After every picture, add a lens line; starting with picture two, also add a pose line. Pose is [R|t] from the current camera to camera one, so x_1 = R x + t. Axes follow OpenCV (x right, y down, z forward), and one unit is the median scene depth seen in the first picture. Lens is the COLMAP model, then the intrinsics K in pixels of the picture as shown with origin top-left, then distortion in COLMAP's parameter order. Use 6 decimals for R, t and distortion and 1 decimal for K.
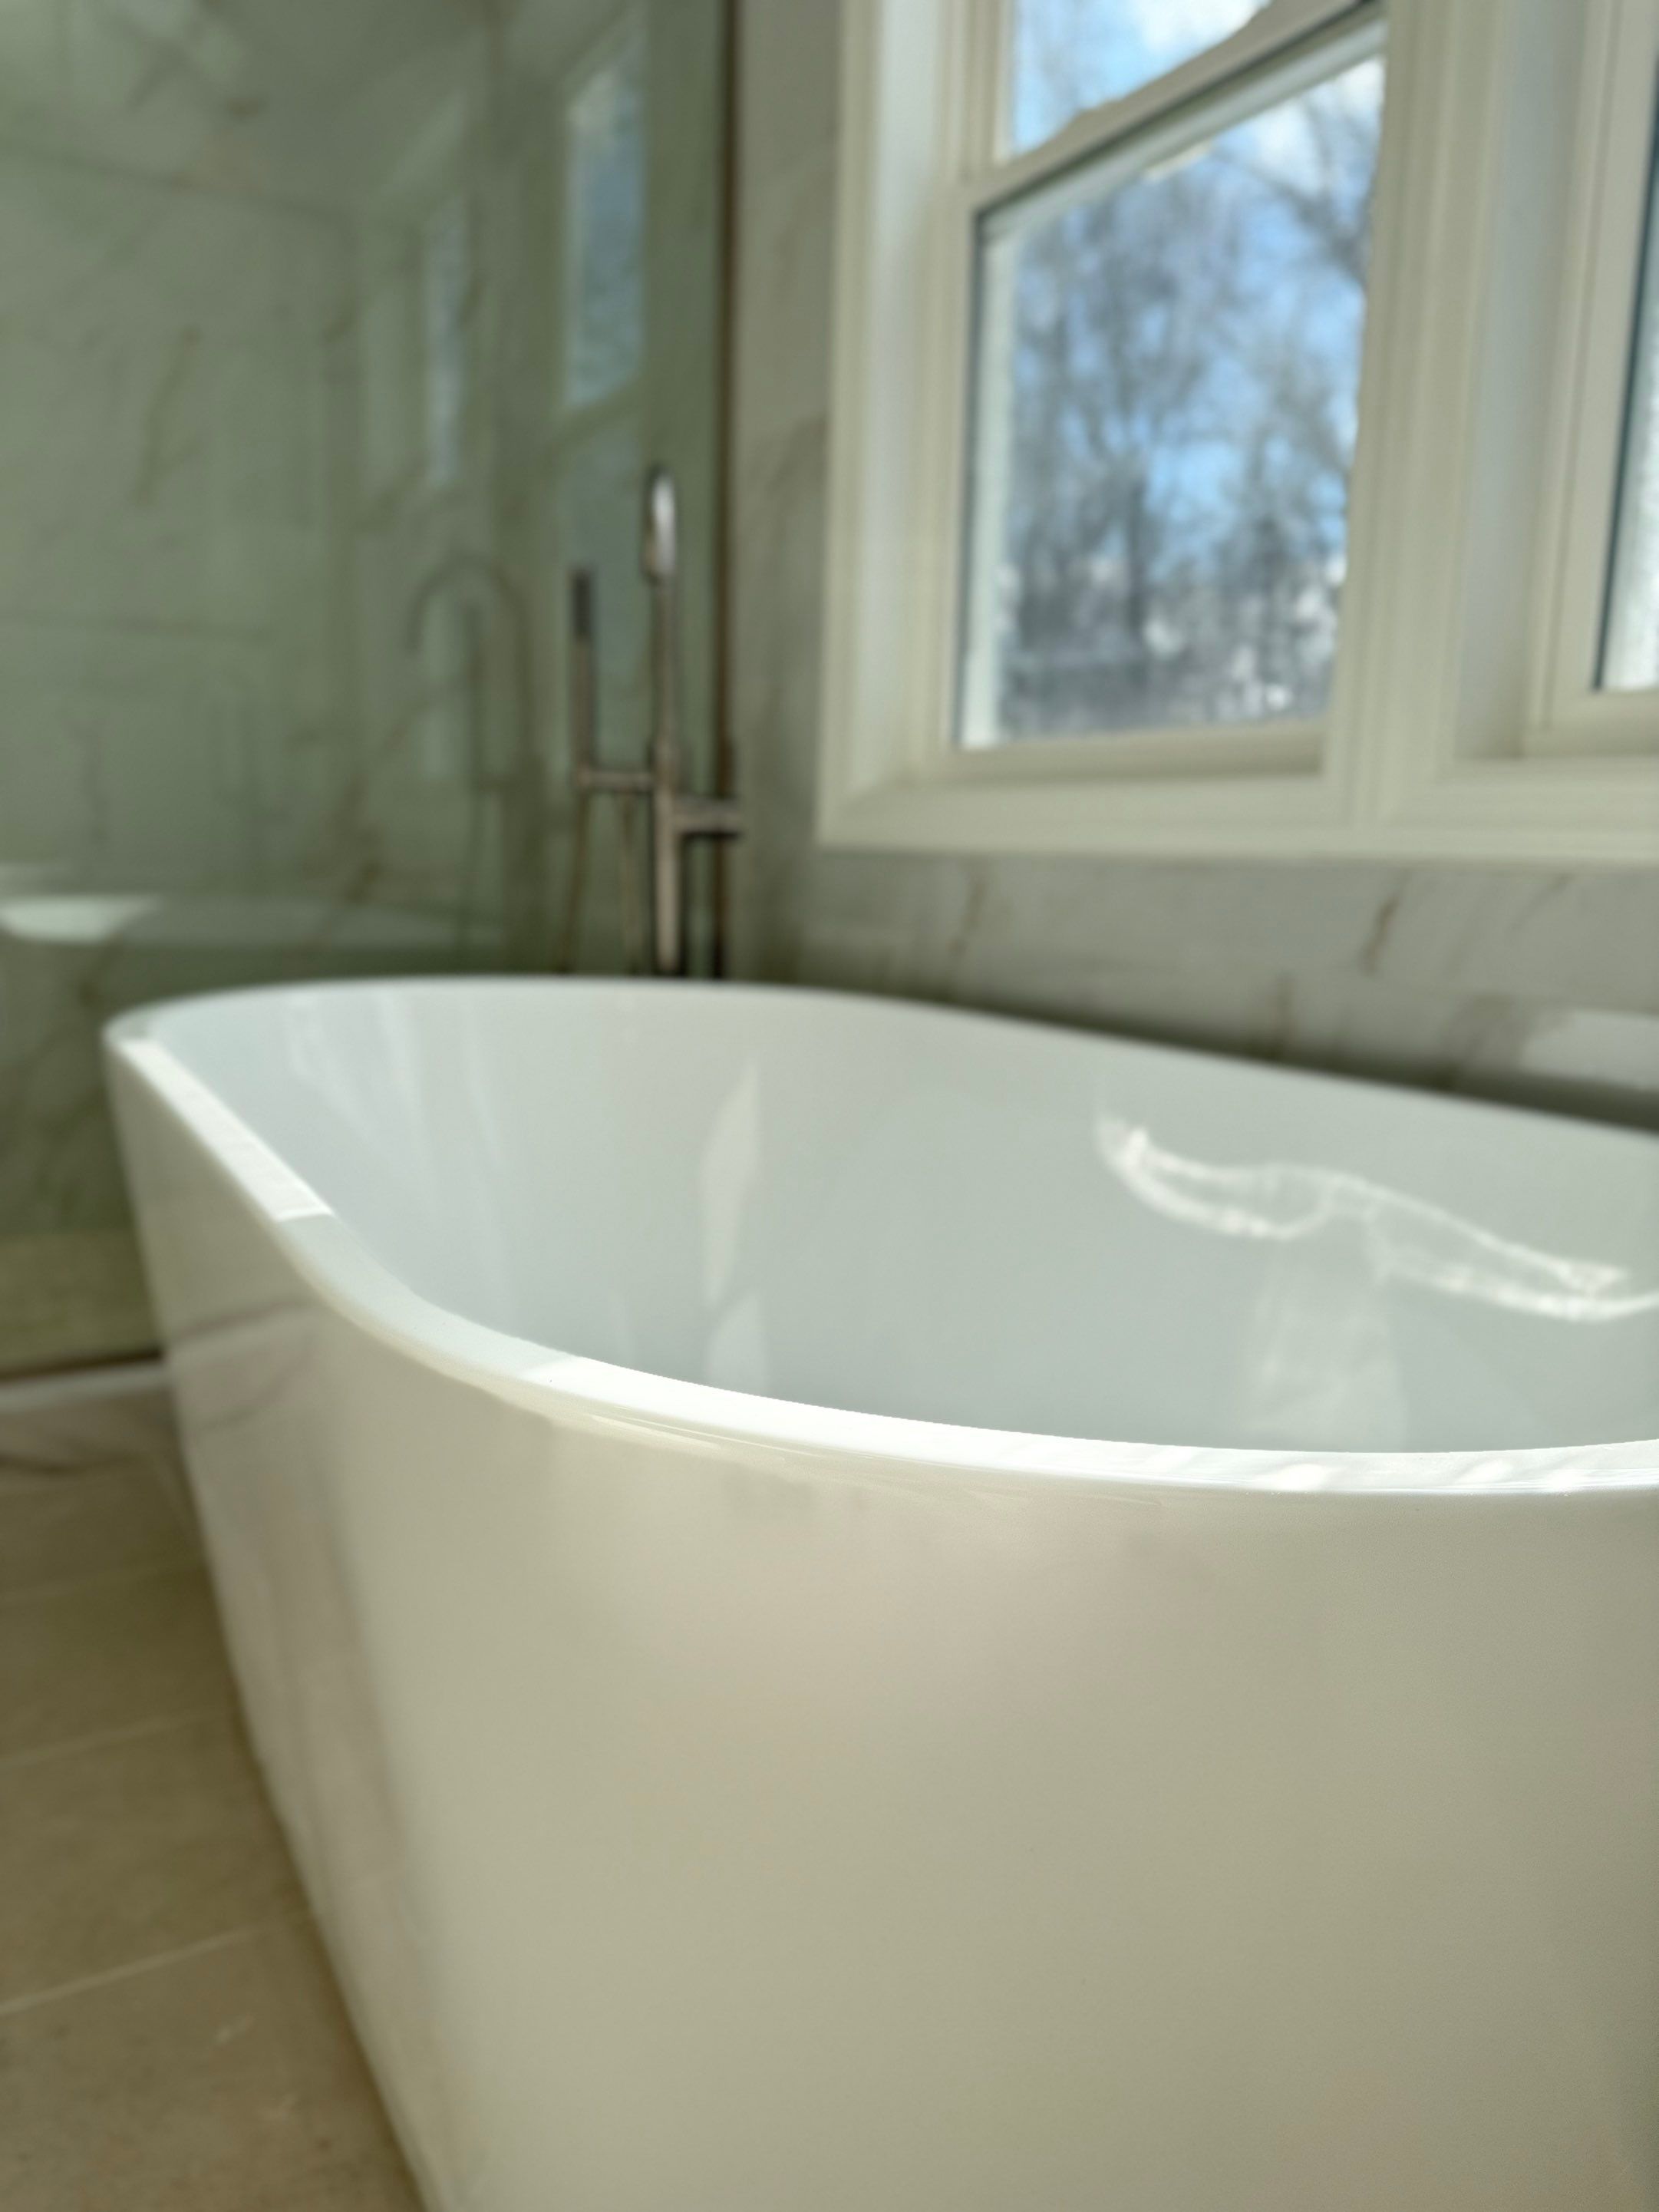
lens RADIAL K [[1601.3, 0, 829.5], [0, 1601.3, 1106.0], [0, 0, 1]] dist [0.005421, 0.001616]
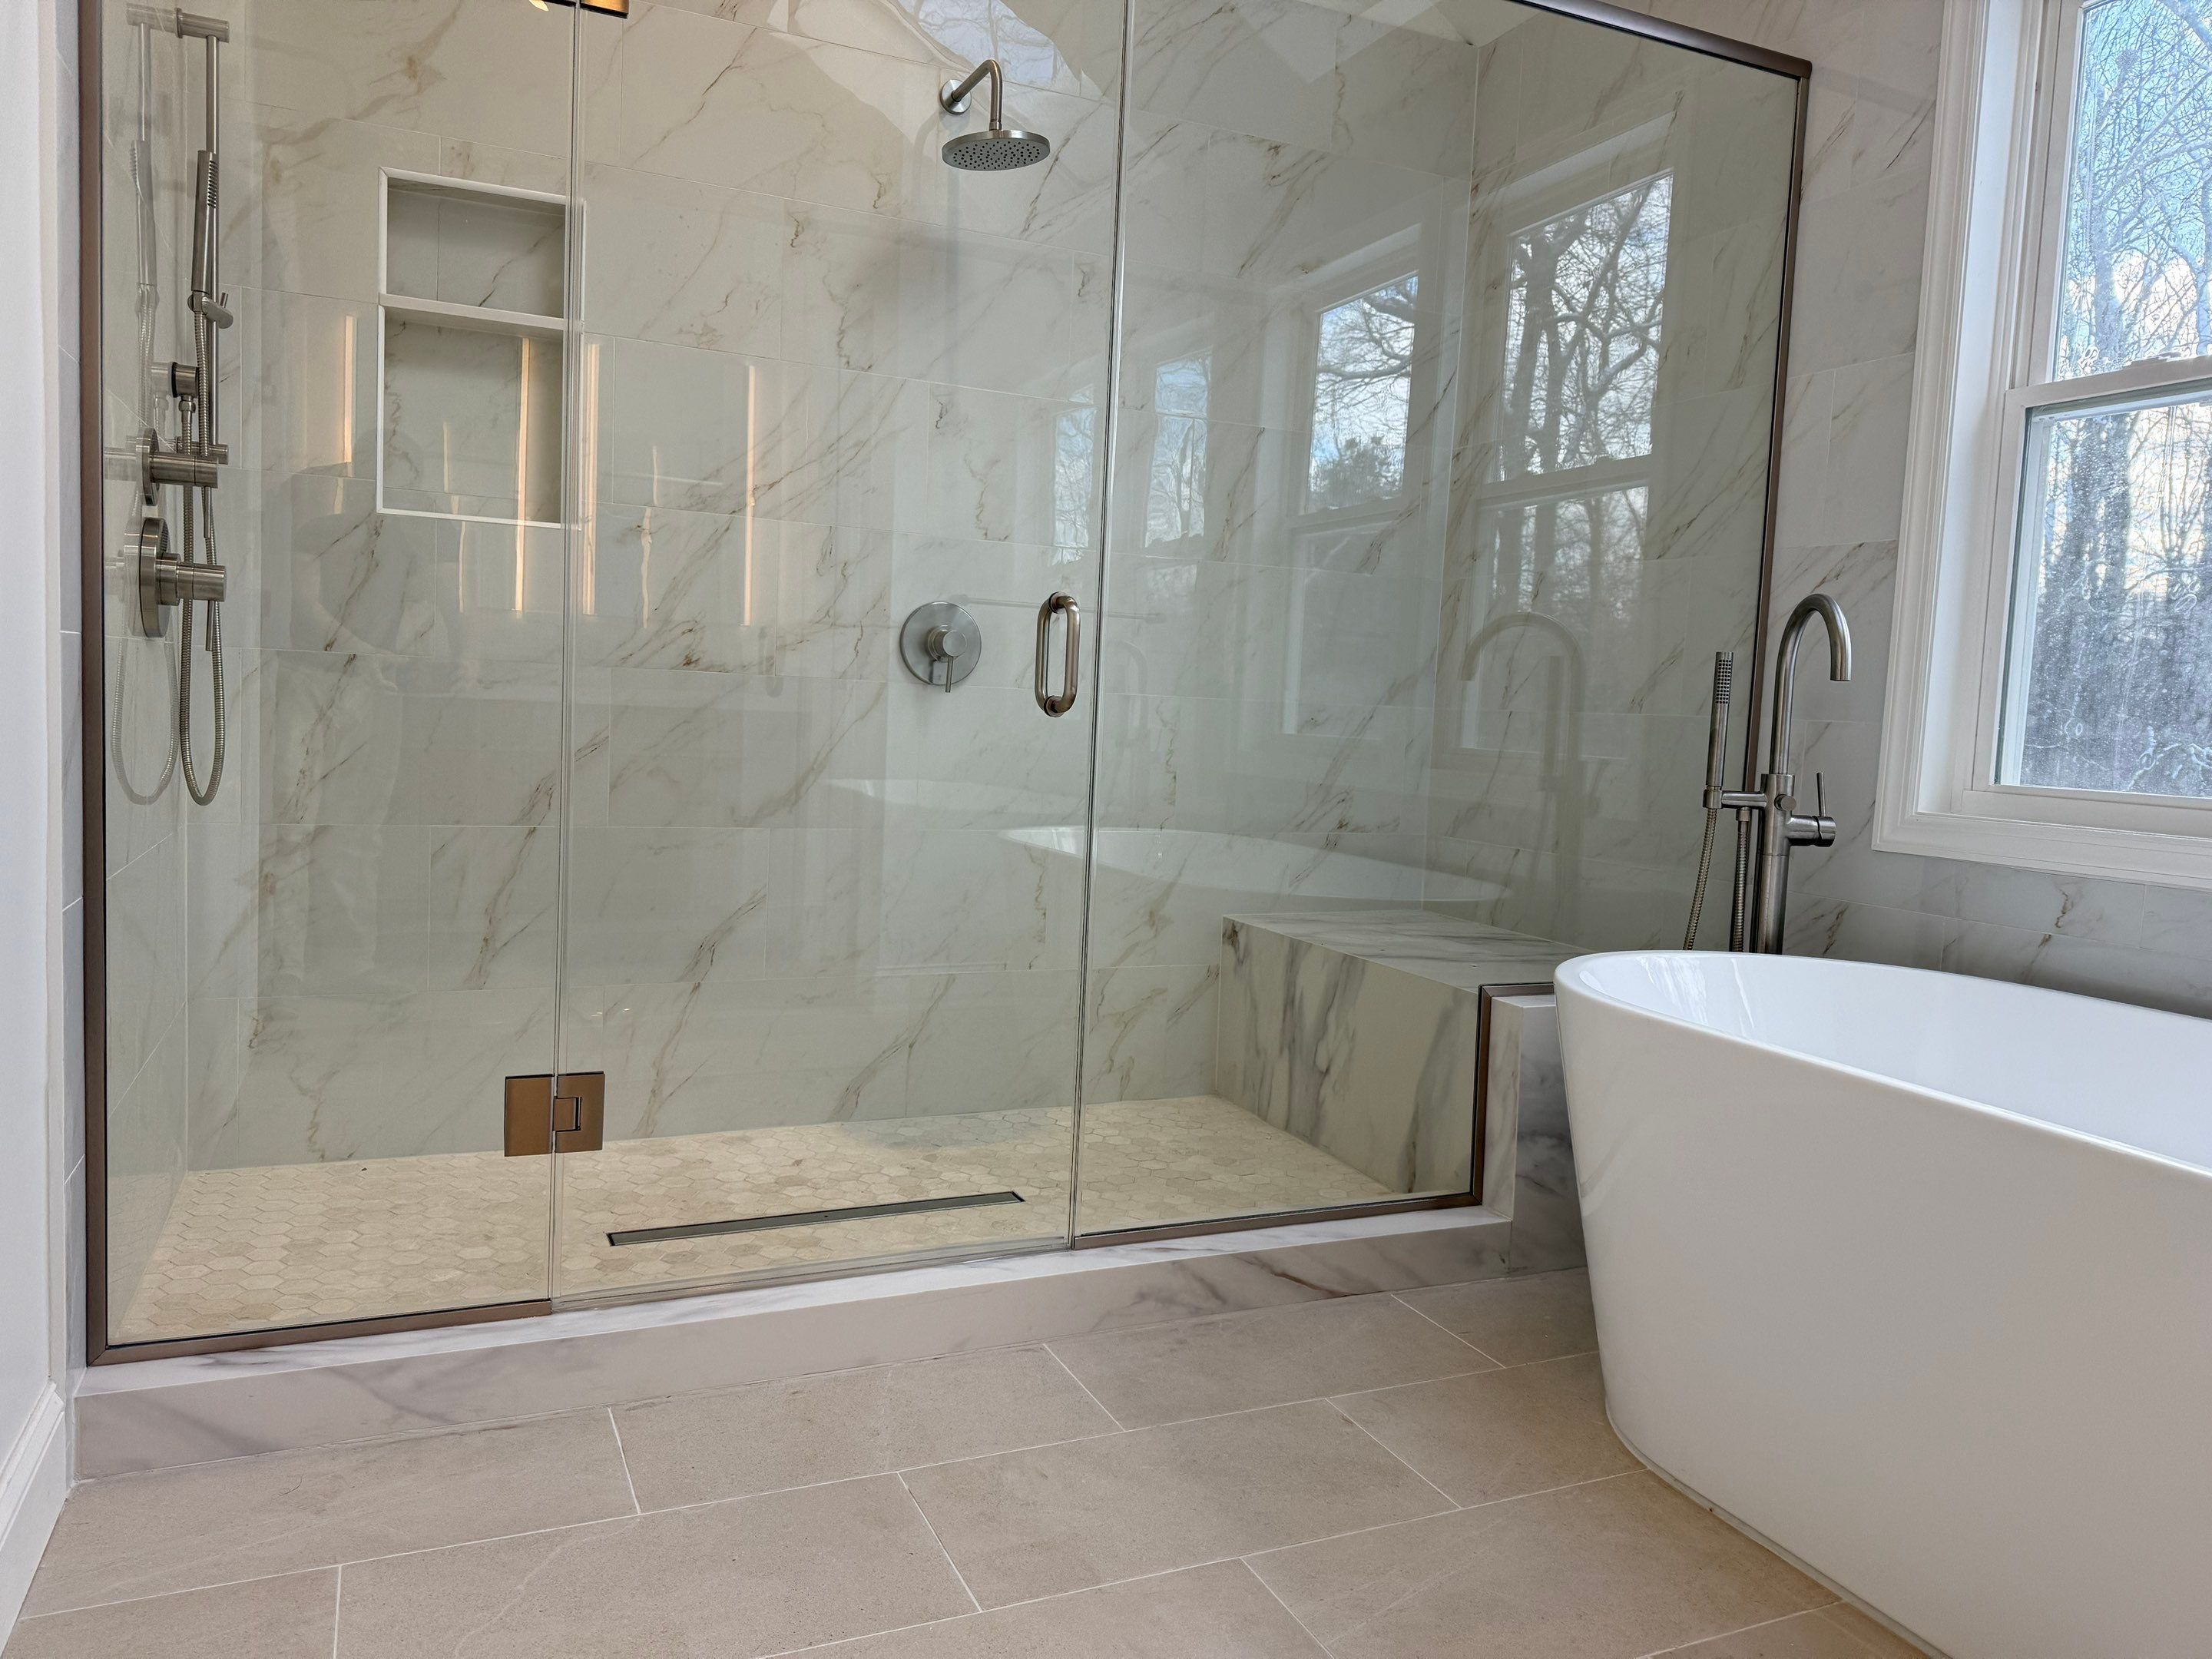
lens RADIAL K [[1543.9, 0, 1085.2], [0, 1543.9, 823.0], [0, 0, 1]] dist [0.068801, -0.130388]
pose [[0.991595, 0.029618, -0.125946, -0.526026], [-0.041453, 0.994858, -0.092411, -0.042313], [0.122561, 0.096856, 0.987724, -0.376461]]
